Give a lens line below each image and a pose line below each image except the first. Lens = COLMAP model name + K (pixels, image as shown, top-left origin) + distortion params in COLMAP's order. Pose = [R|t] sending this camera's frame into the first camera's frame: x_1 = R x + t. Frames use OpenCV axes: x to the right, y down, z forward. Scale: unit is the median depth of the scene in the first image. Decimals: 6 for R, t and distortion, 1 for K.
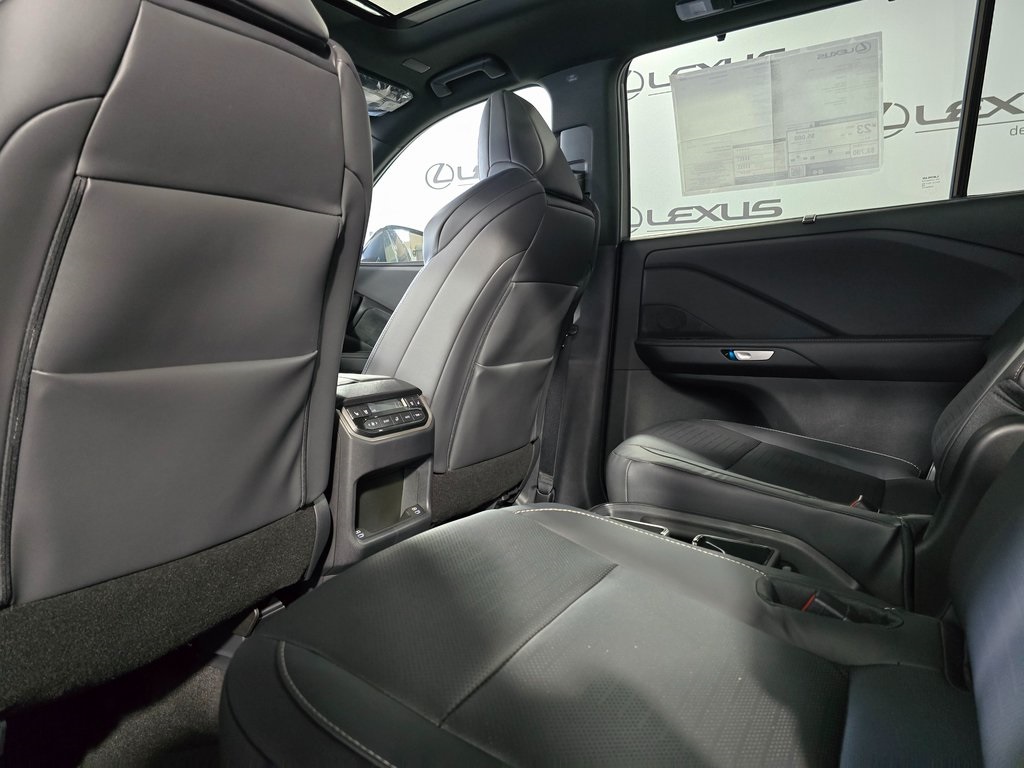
lens RADIAL K [[686.9, 0, 511.9], [0, 686.9, 384.7], [0, 0, 1]] dist [-0.004849, -0.002573]
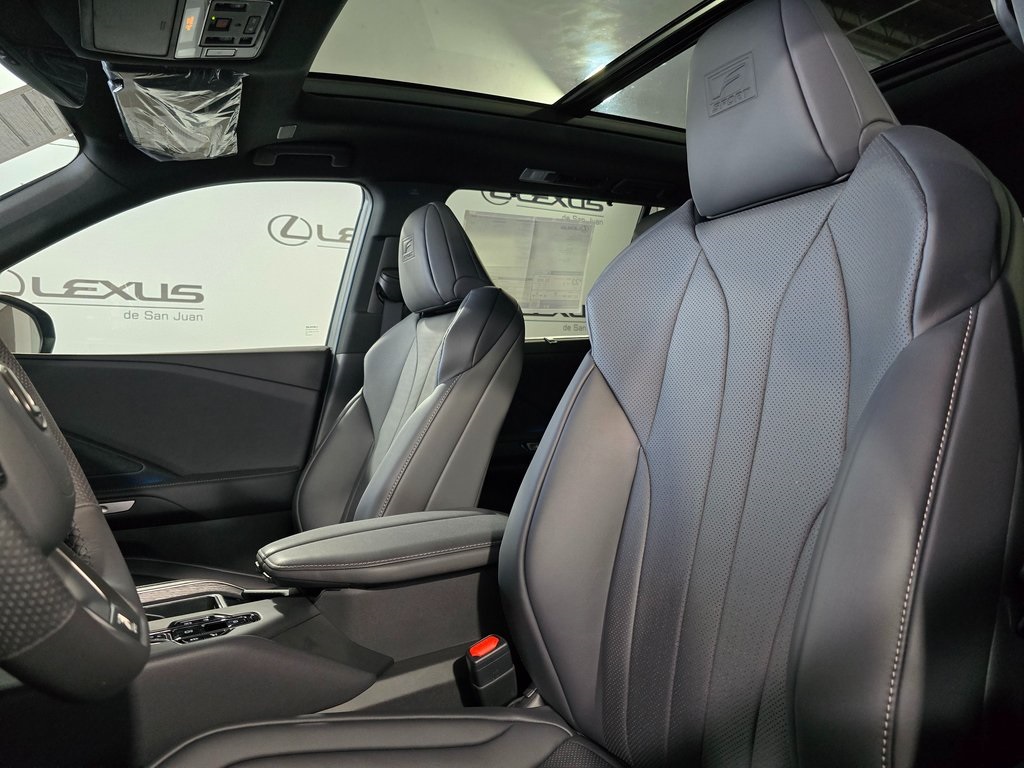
lens RADIAL K [[686.9, 0, 511.9], [0, 686.9, 382.5], [0, 0, 1]] dist [-0.004849, -0.002573]
pose [[0.499968, -0.002826, 0.866039, -0.242619], [0.099995, 0.993495, -0.054485, -0.031318], [-0.860252, 0.113840, 0.496999, 0.132466]]
